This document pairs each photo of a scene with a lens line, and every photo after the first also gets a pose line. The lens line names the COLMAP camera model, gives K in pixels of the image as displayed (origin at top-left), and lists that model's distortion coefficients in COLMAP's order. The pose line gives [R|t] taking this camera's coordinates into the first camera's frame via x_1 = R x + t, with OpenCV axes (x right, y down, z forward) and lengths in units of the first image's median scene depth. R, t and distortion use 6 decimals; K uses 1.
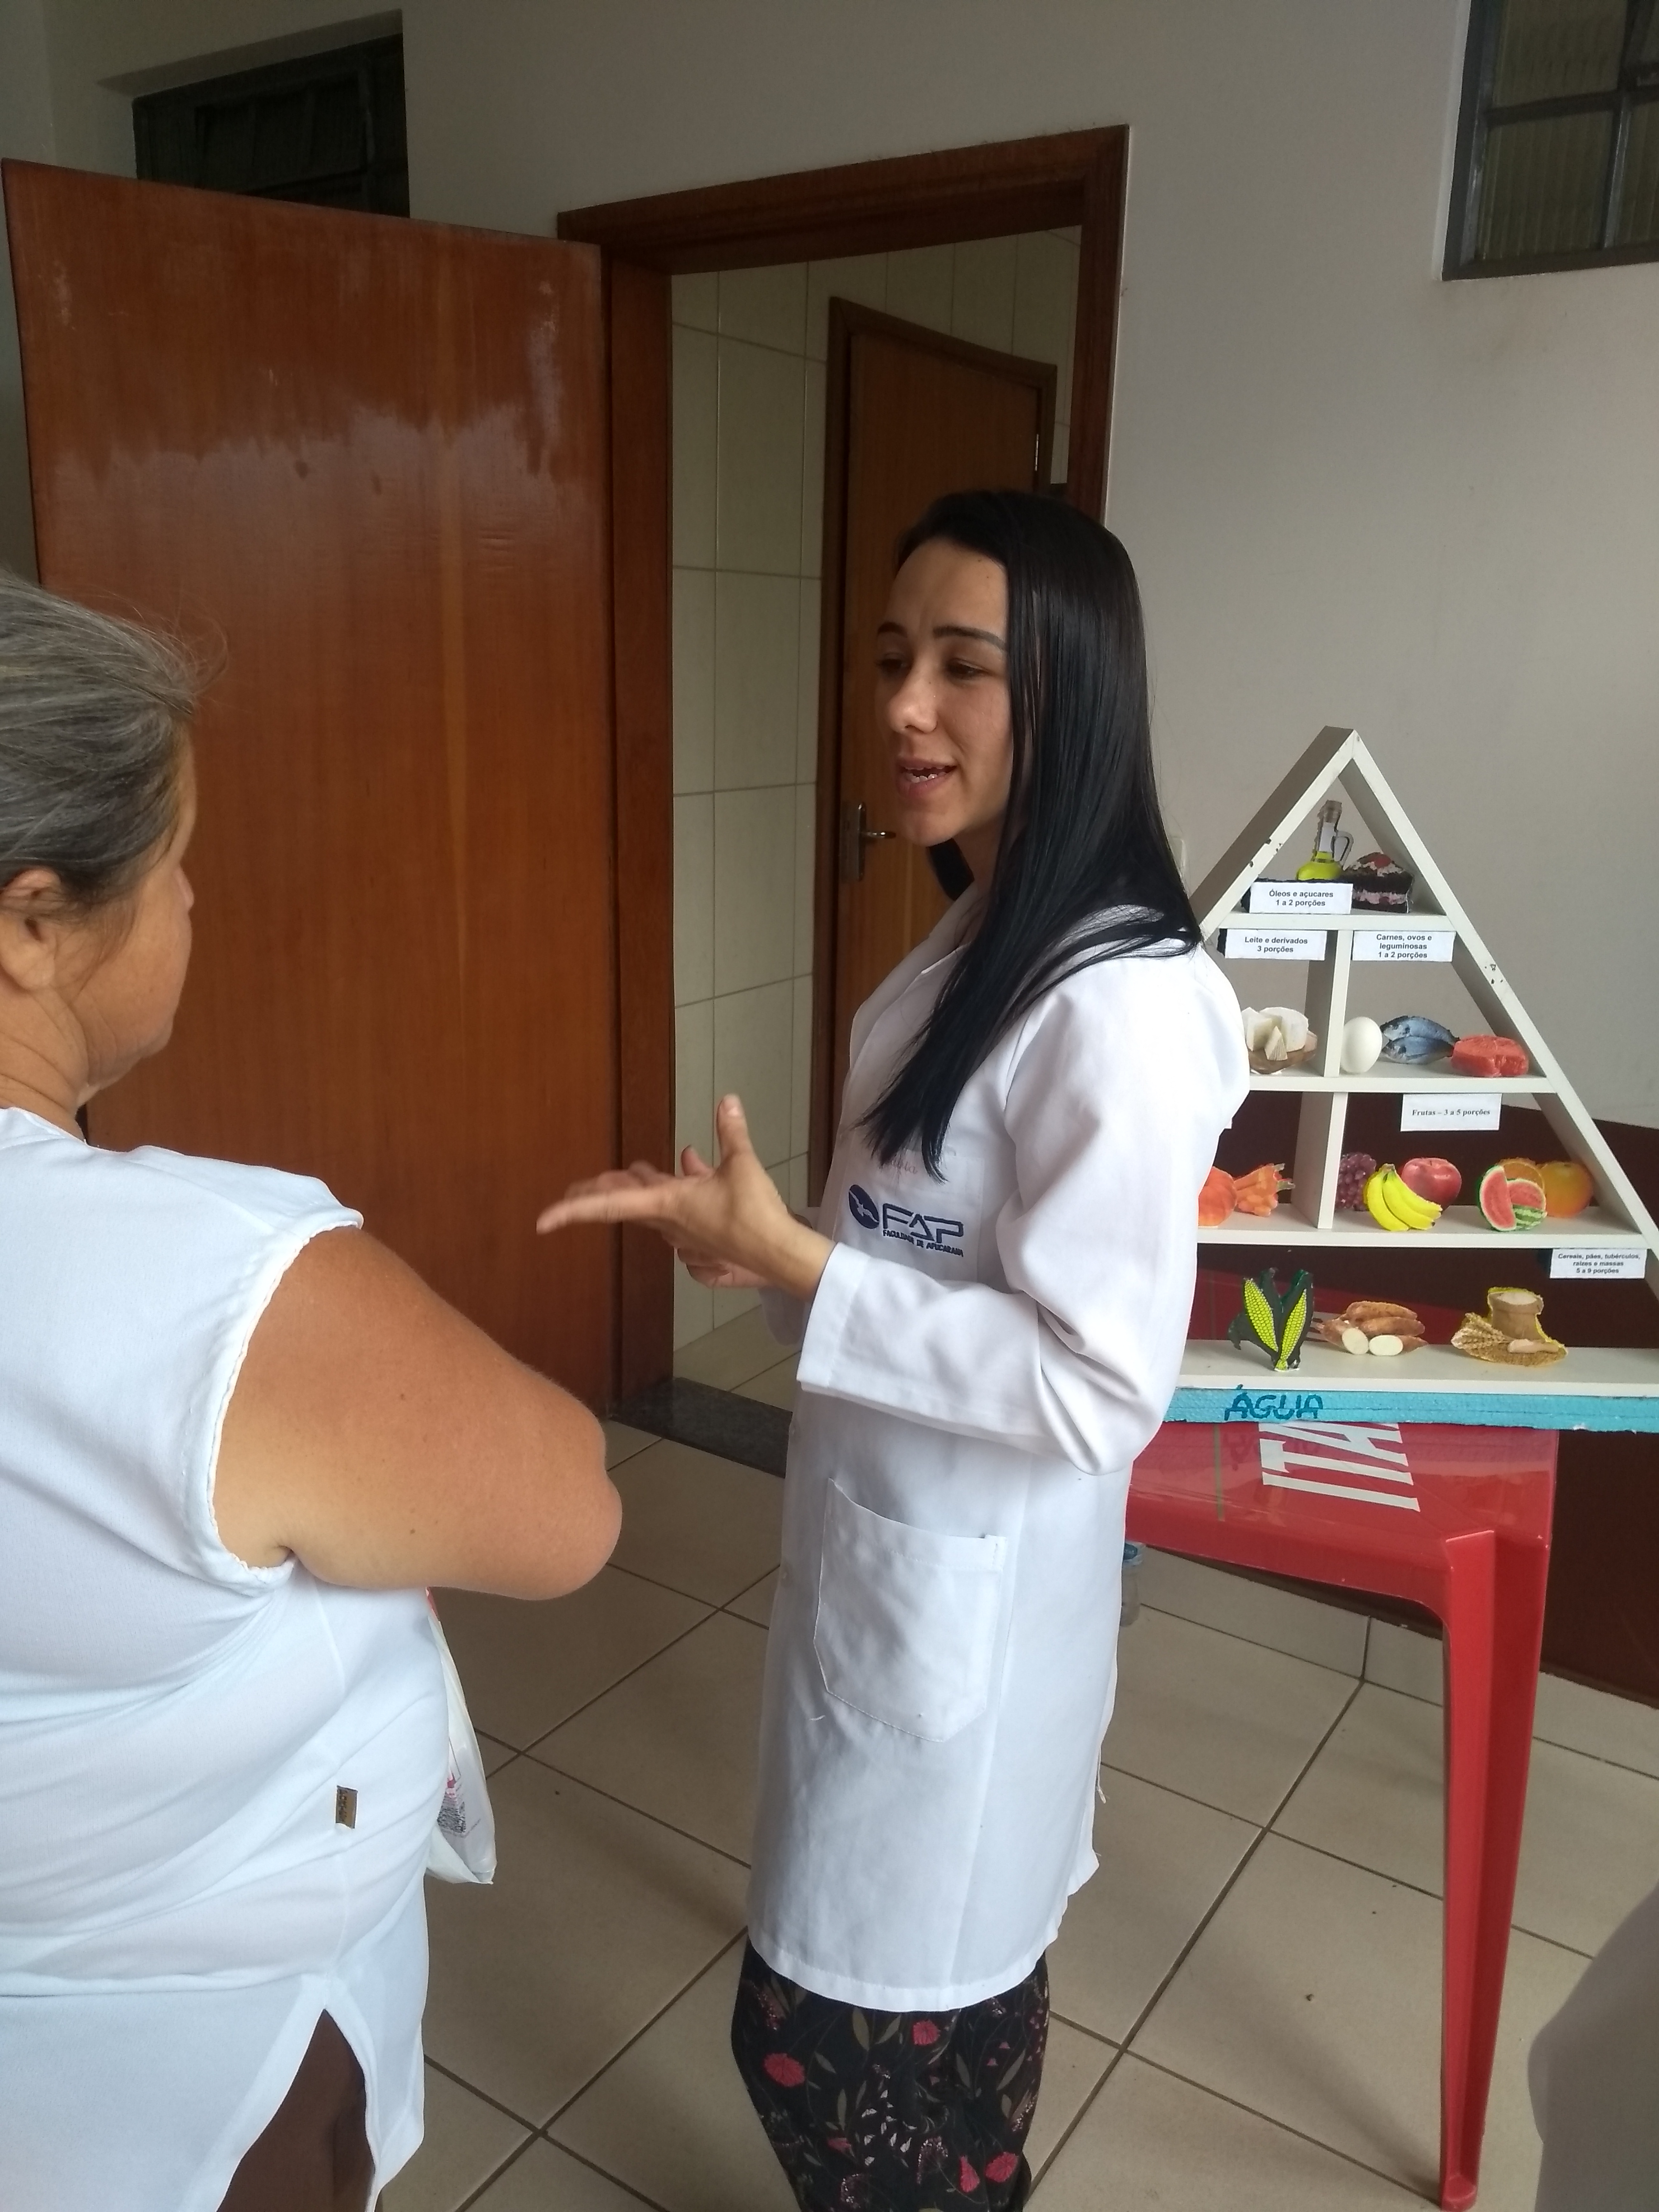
lens RADIAL K [[1696.3, 0, 829.5], [0, 1696.3, 1106.0], [0, 0, 1]] dist [0.007075, -0.005660]
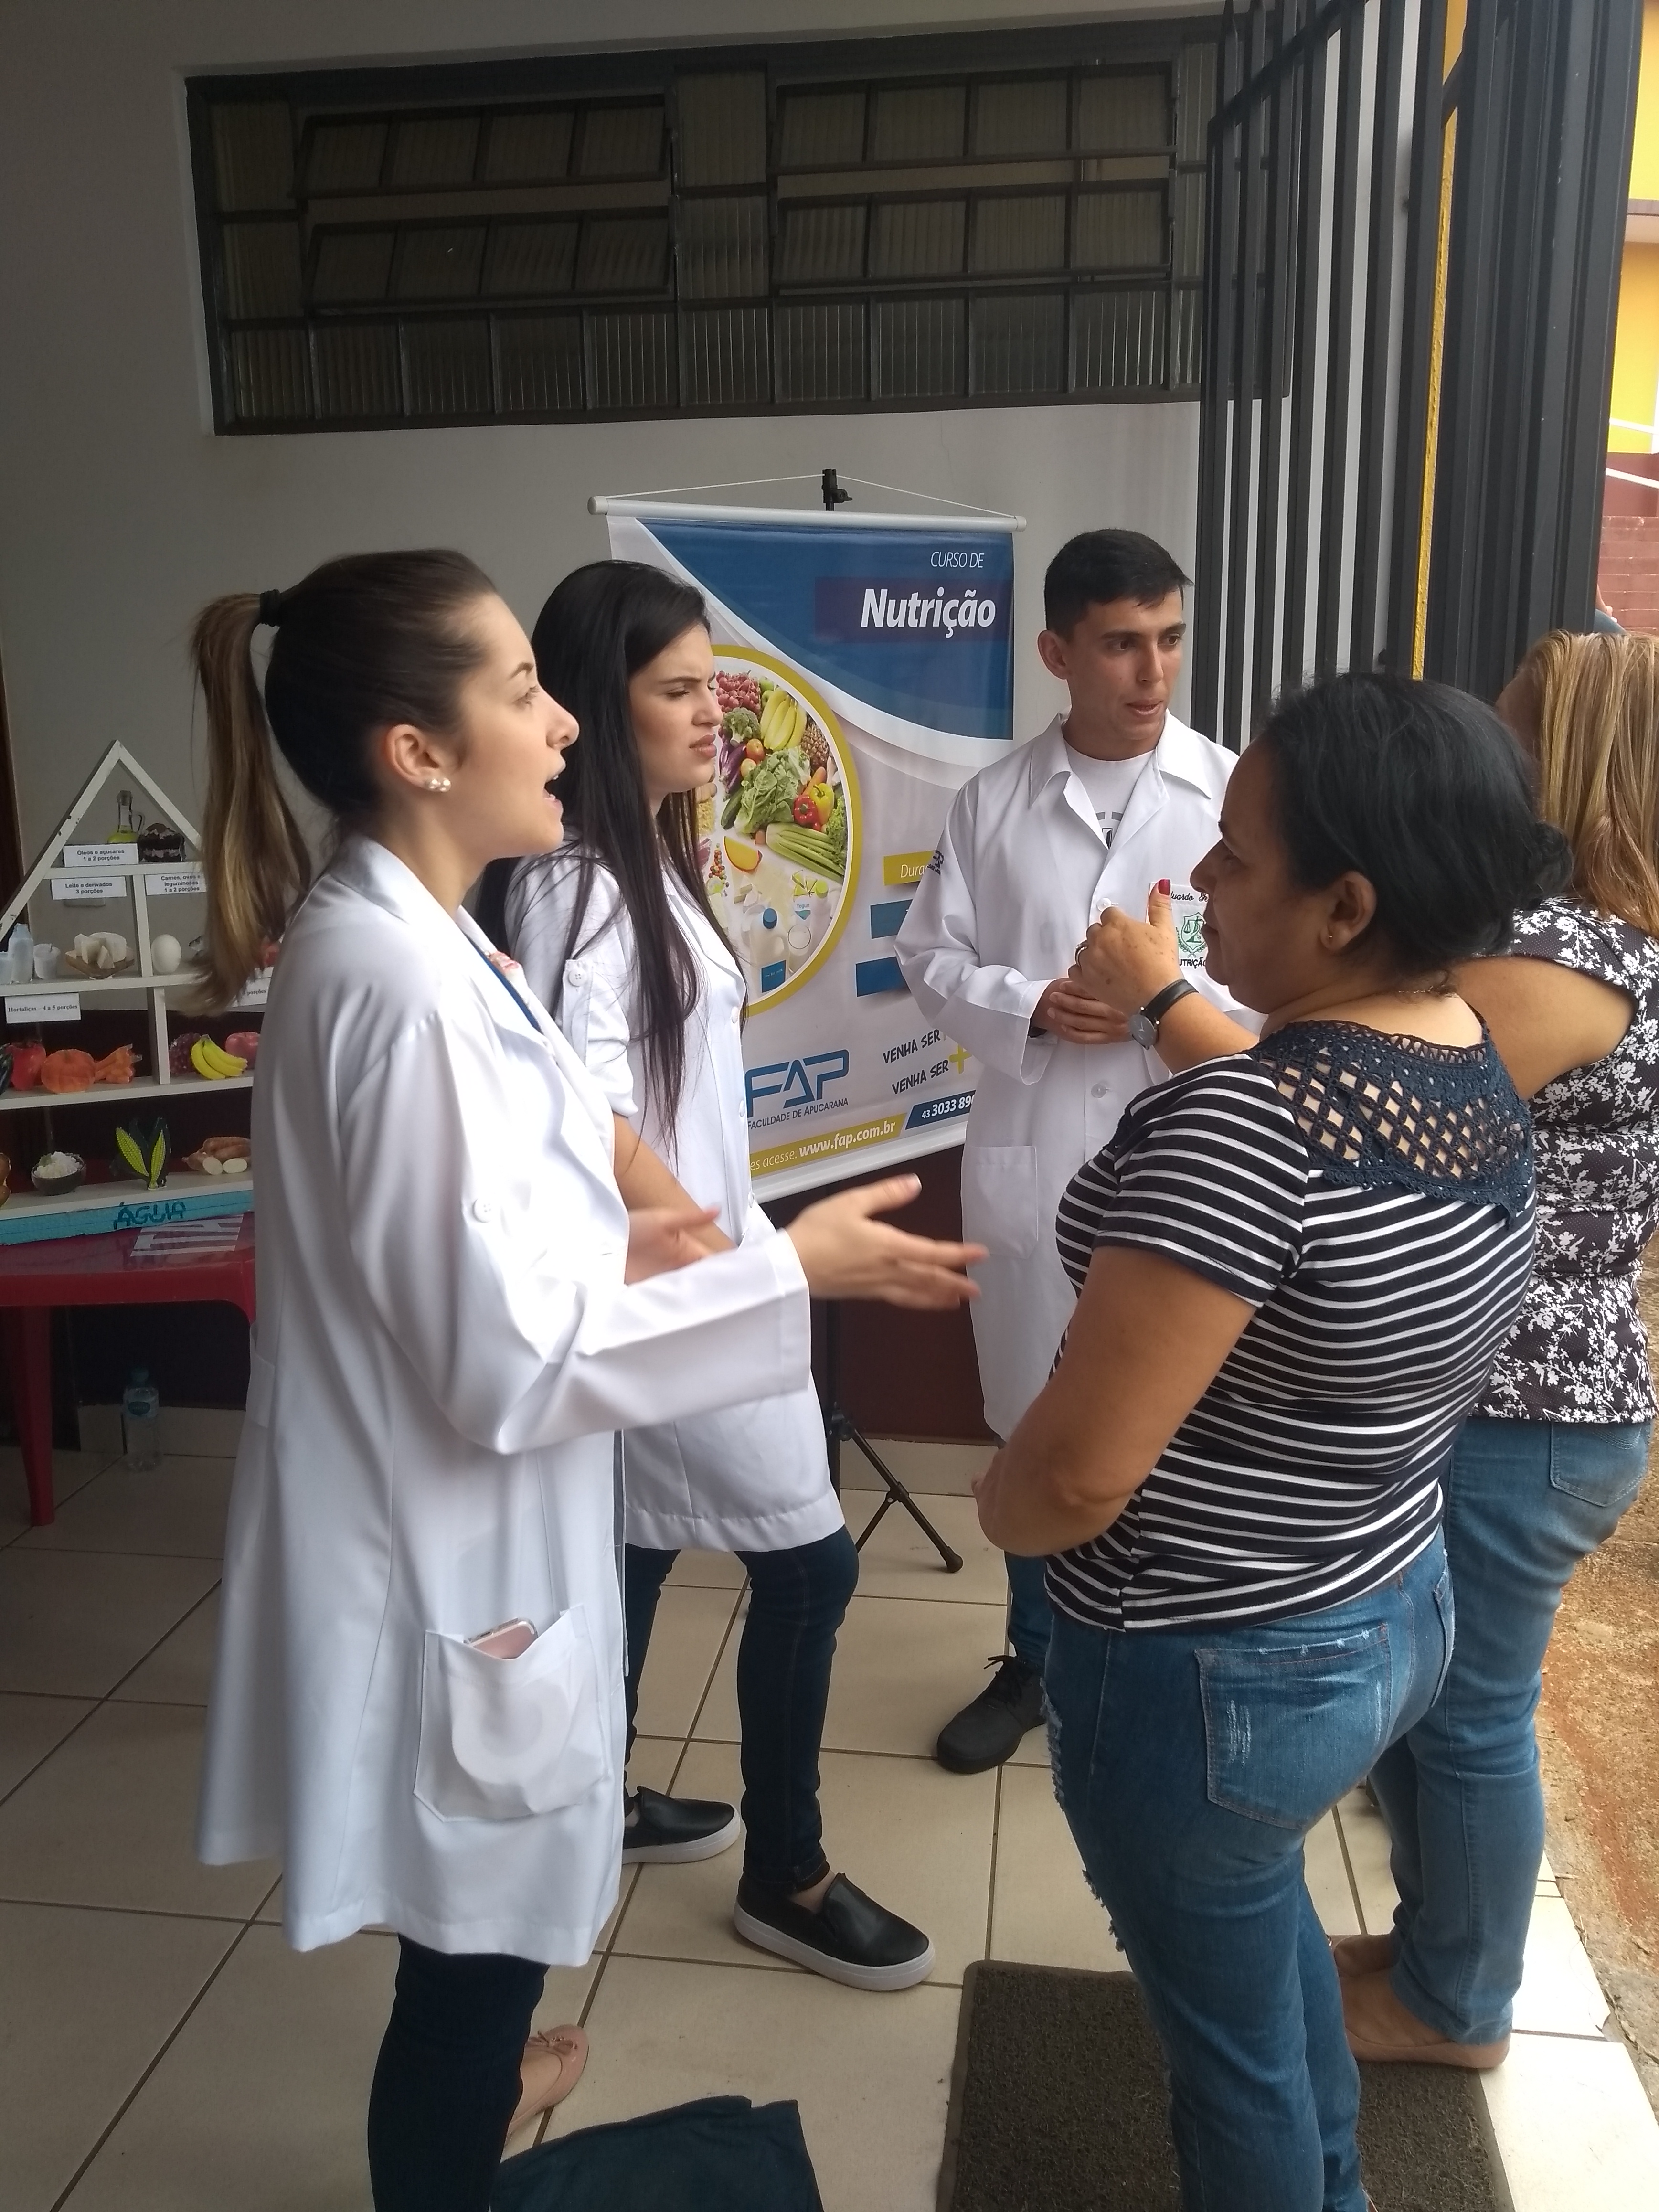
lens RADIAL K [[1696.3, 0, 829.5], [0, 1696.3, 1106.0], [0, 0, 1]] dist [0.007075, -0.005660]
pose [[0.894355, -0.120231, 0.430898, 0.172732], [0.139076, 0.990204, -0.012369, 0.188485], [-0.425190, 0.070990, 0.902316, -0.550016]]
